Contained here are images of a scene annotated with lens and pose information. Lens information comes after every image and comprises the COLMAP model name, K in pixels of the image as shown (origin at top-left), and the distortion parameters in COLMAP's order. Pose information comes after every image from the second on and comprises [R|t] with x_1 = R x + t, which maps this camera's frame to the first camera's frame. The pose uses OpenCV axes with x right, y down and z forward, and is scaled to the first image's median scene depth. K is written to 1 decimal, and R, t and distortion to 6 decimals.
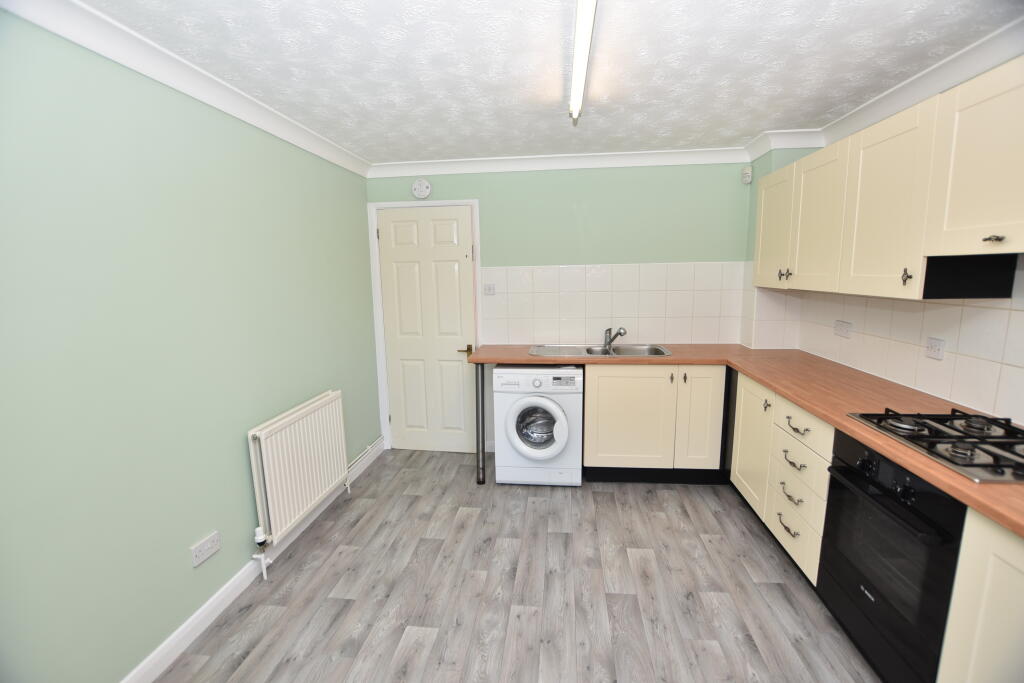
lens RADIAL K [[465.1, 0, 512.0], [0, 465.1, 341.5], [0, 0, 1]] dist [0.000435, 0.000234]
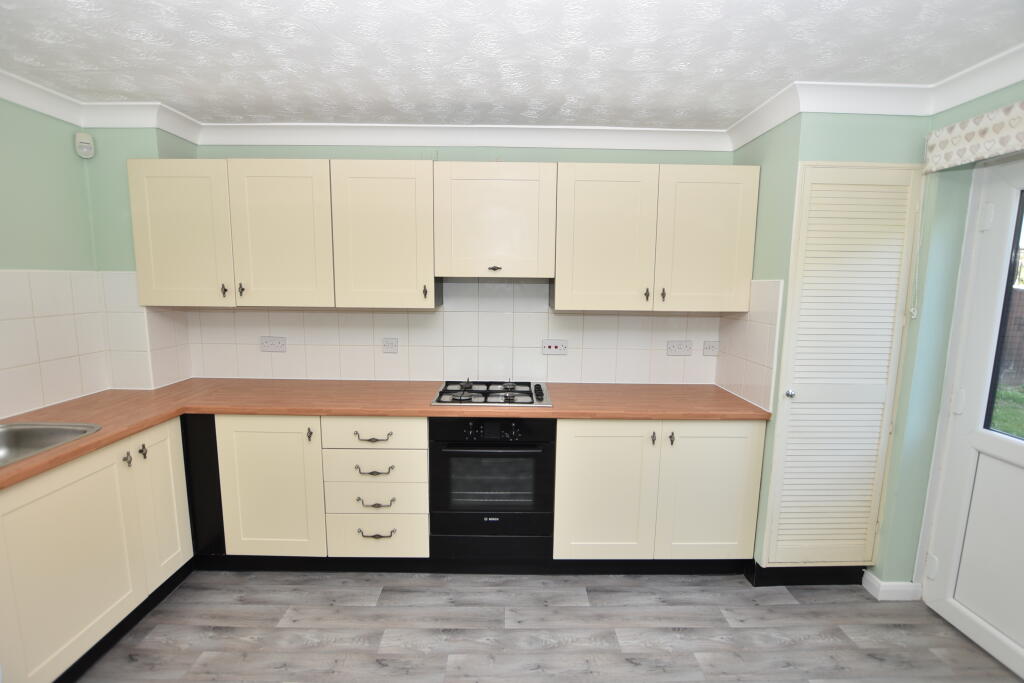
lens RADIAL K [[488.7, 0, 512.0], [0, 488.7, 341.5], [0, 0, 1]] dist [-0.012575, -0.000007]
pose [[-0.120814, -0.119289, 0.985482, -0.455296], [0.139667, 0.980835, 0.135849, -0.124727], [-0.982801, 0.154052, -0.101838, 0.746147]]
